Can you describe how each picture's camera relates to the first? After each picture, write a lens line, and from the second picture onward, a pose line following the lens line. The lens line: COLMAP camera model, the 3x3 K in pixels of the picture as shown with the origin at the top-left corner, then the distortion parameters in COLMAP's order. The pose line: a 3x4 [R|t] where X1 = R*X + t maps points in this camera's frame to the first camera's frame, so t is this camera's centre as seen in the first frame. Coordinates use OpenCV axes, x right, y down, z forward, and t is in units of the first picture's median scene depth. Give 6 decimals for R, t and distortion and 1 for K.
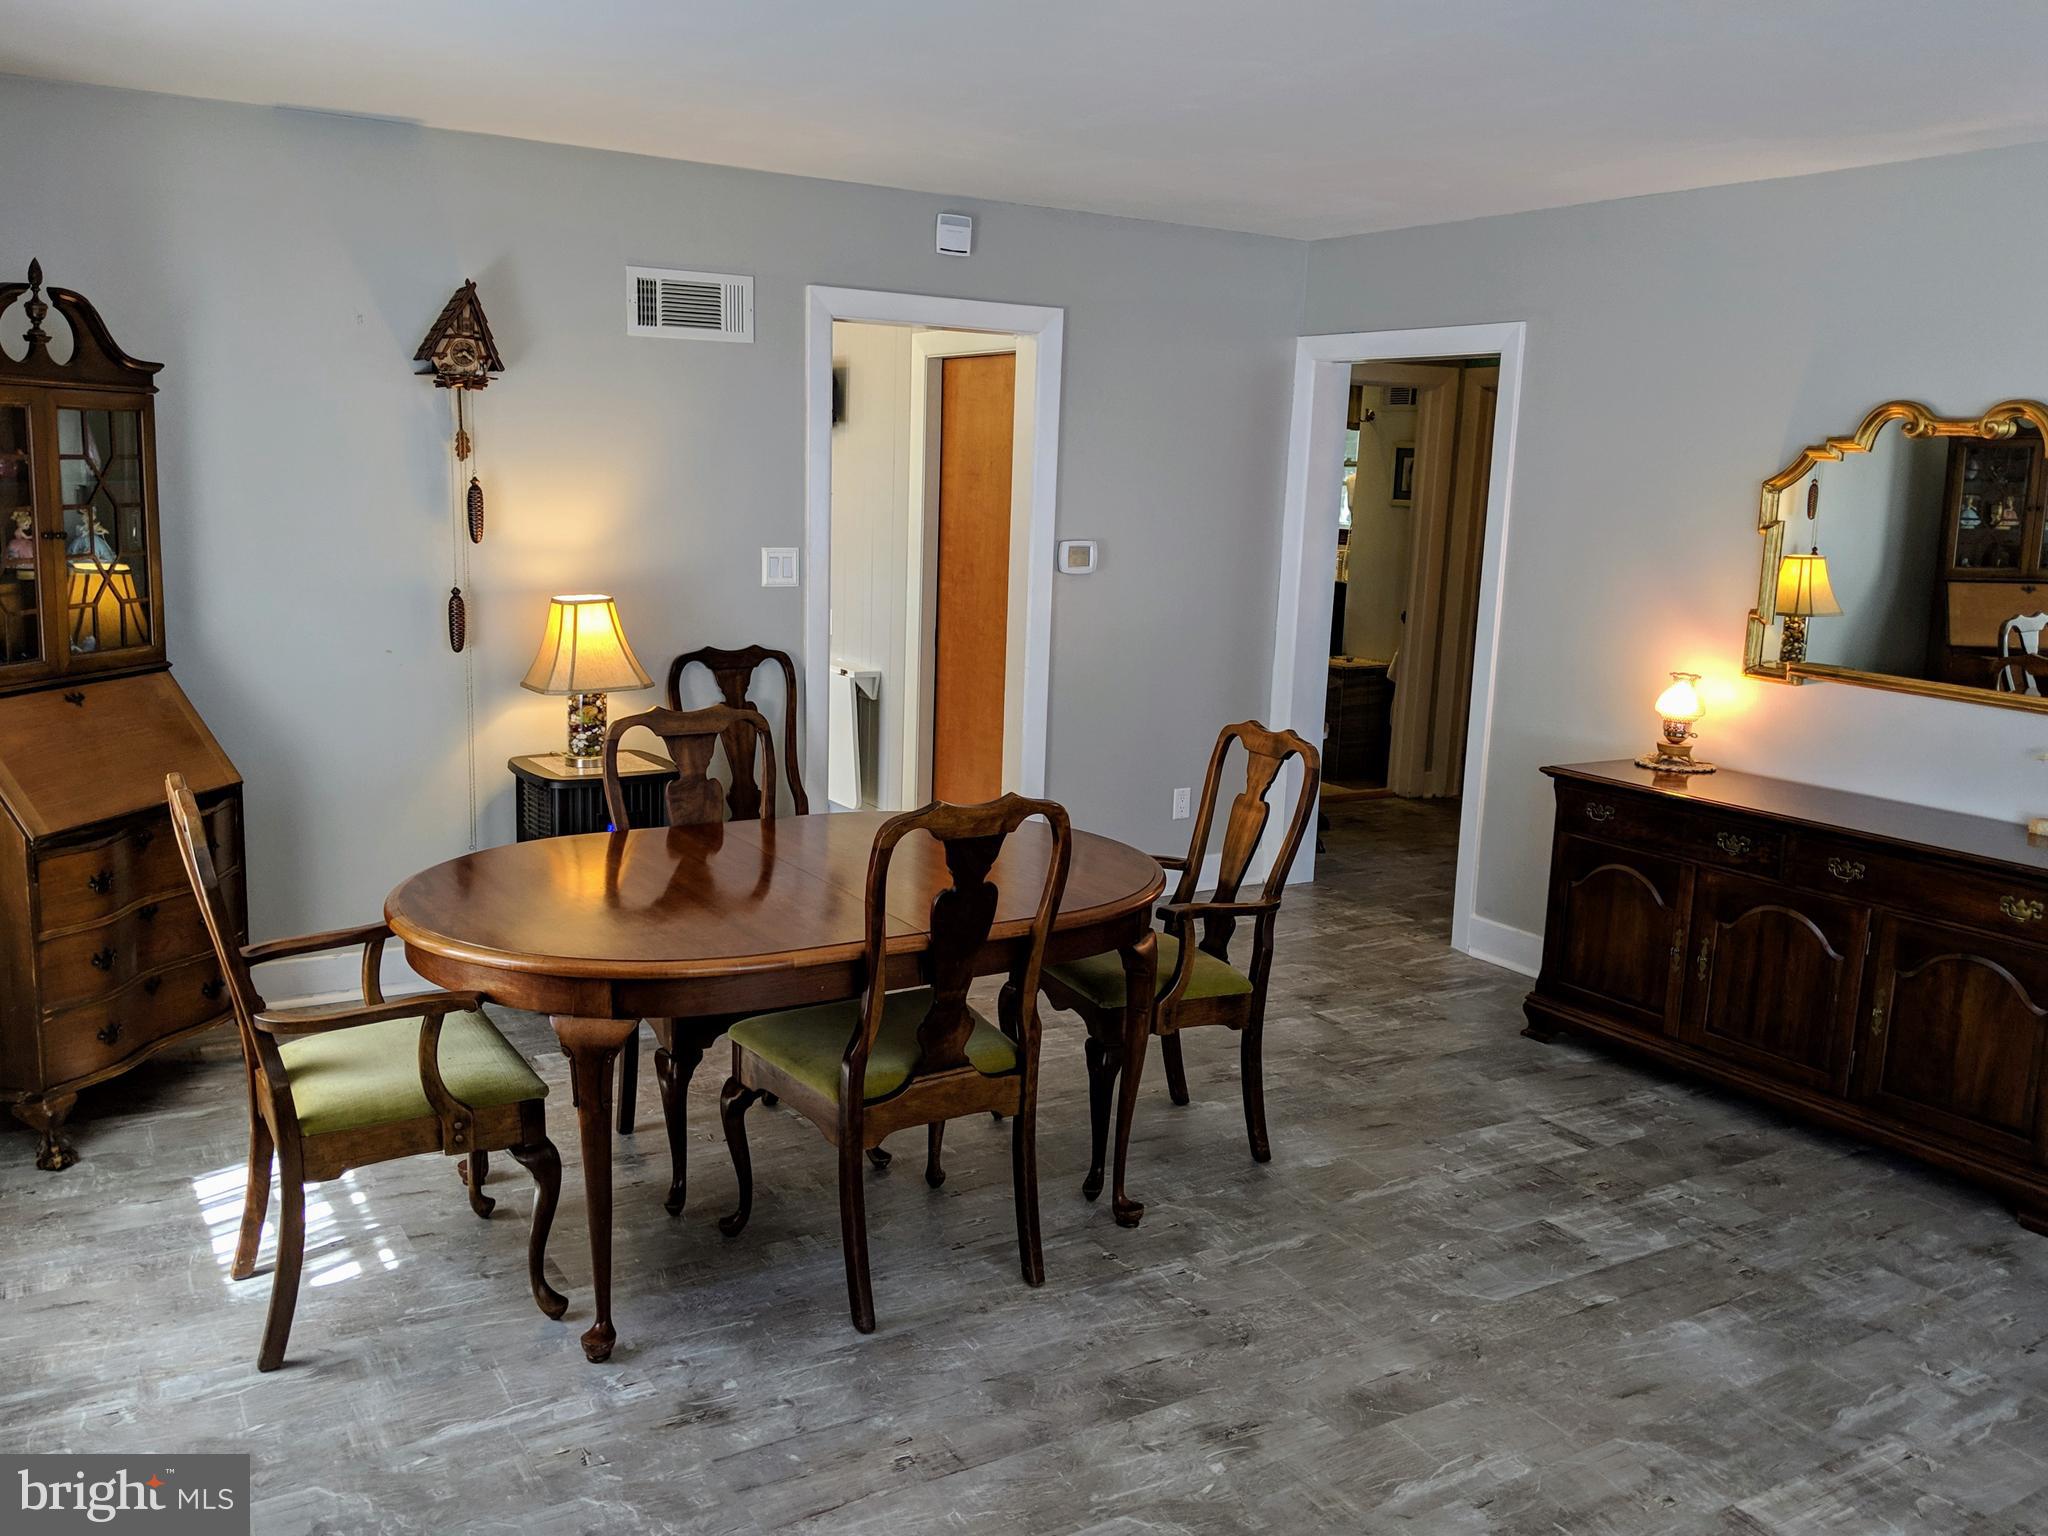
lens RADIAL K [[1748.3, 0, 1024.0], [0, 1748.3, 768.0], [0, 0, 1]] dist [0.083834, -0.107753]
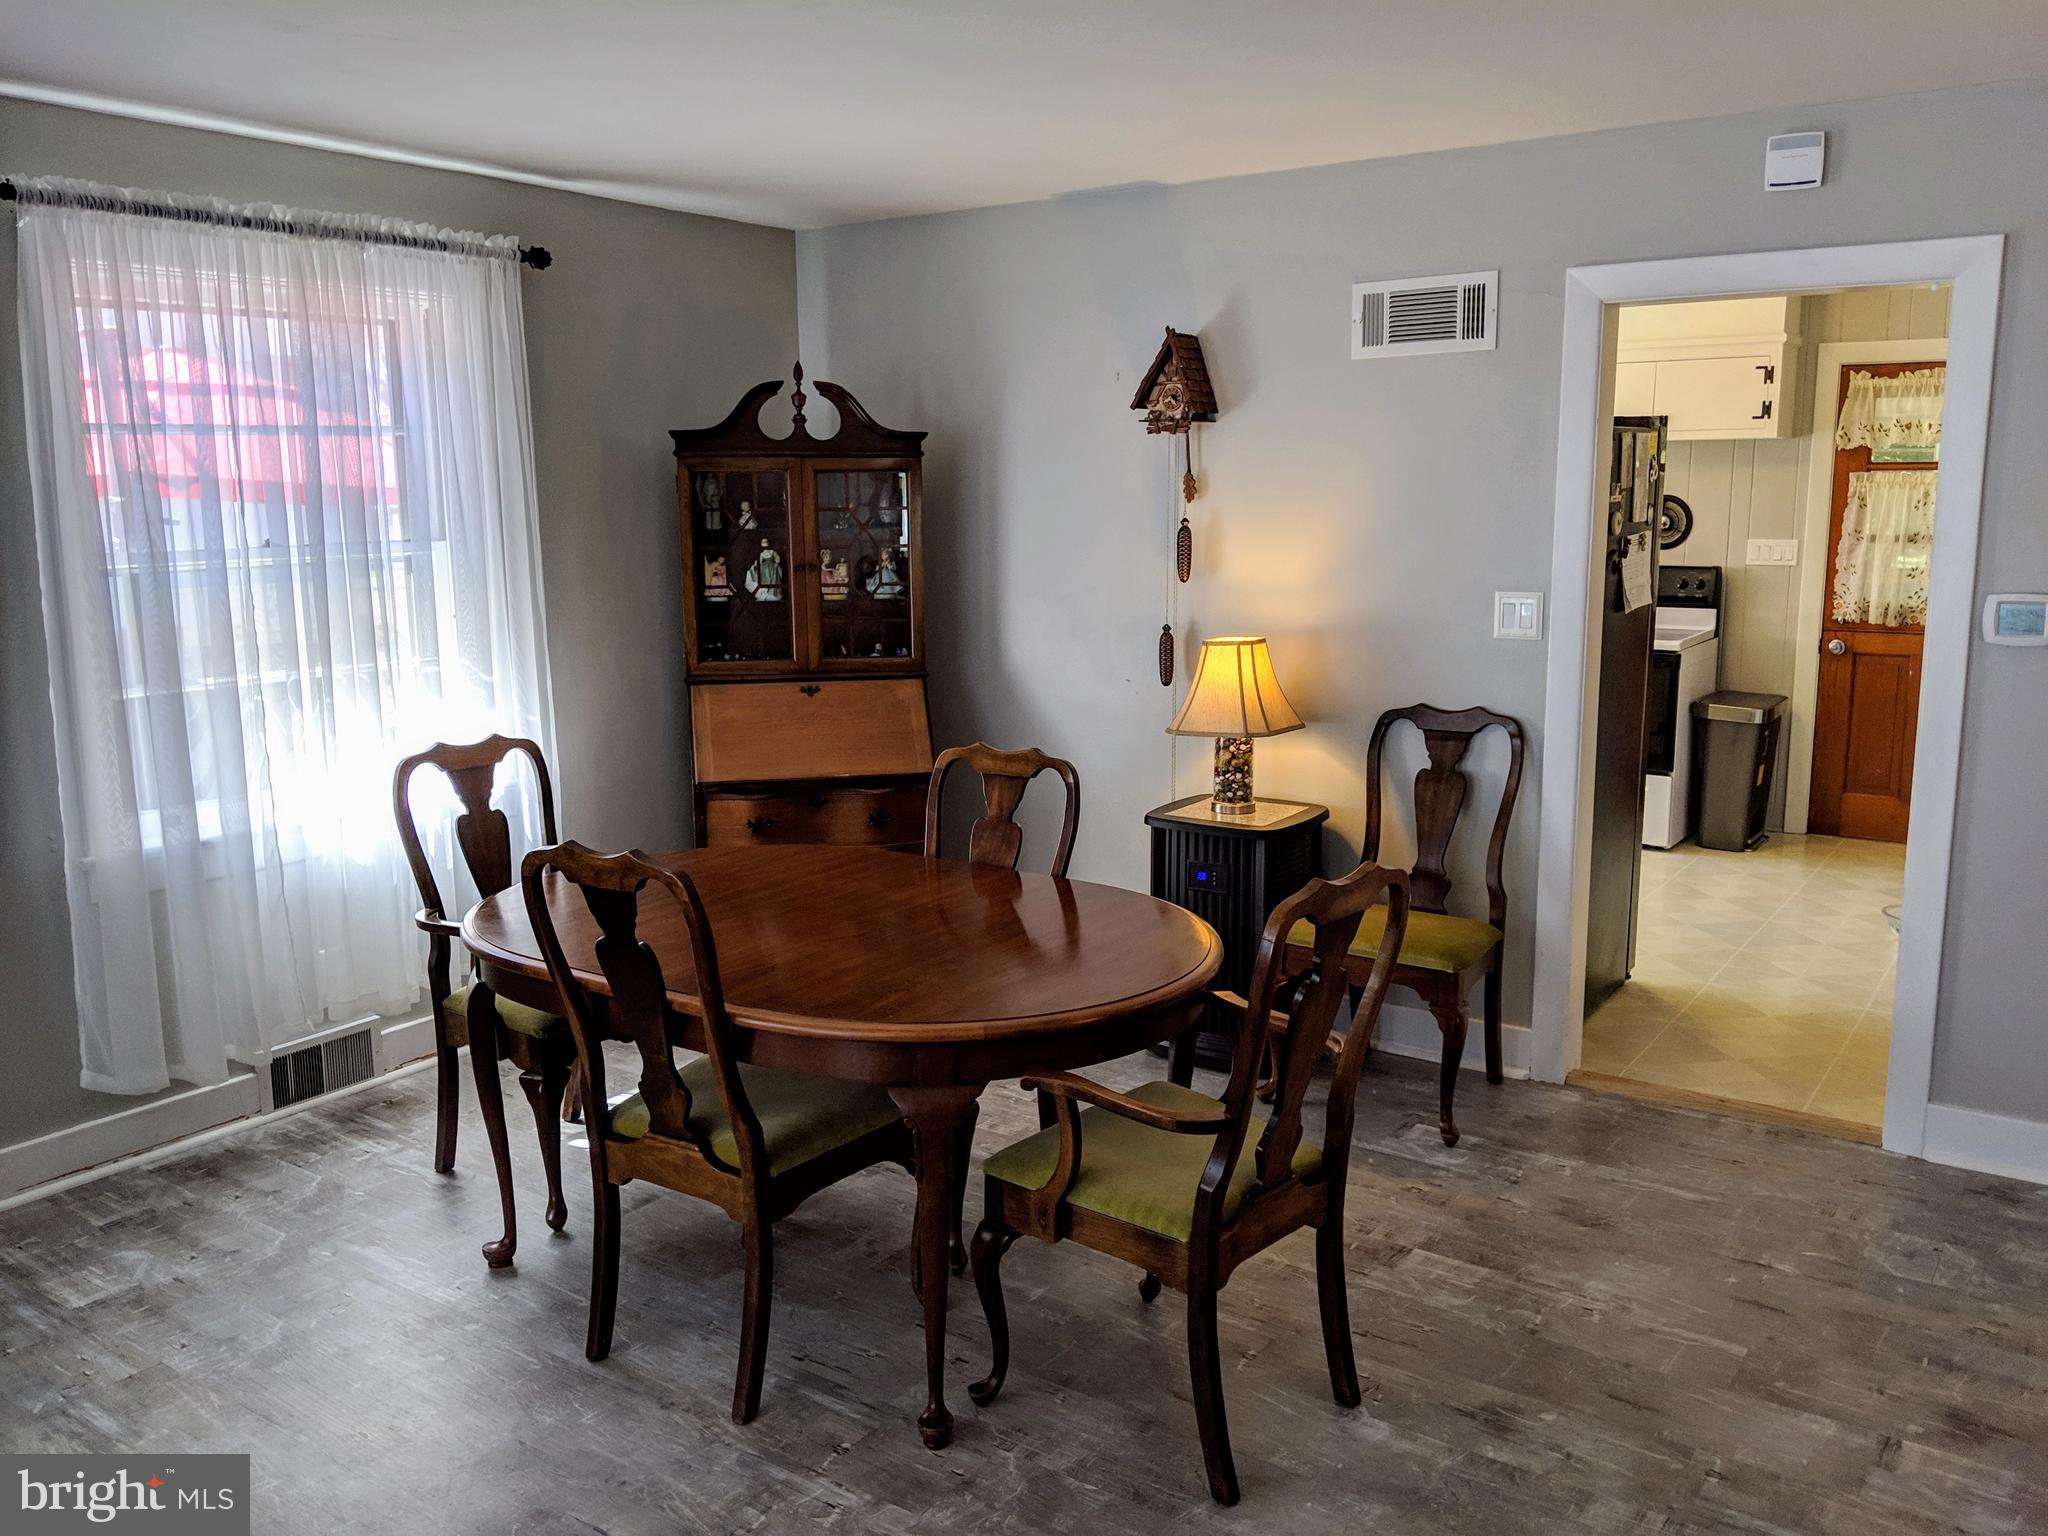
lens RADIAL K [[1679.7, 0, 1024.0], [0, 1679.7, 768.0], [0, 0, 1]] dist [0.085578, -0.164019]
pose [[0.376405, 0.117589, -0.918963, 0.560997], [-0.141205, 0.987605, 0.068535, -0.073678], [0.915631, 0.103965, 0.388343, 0.539285]]
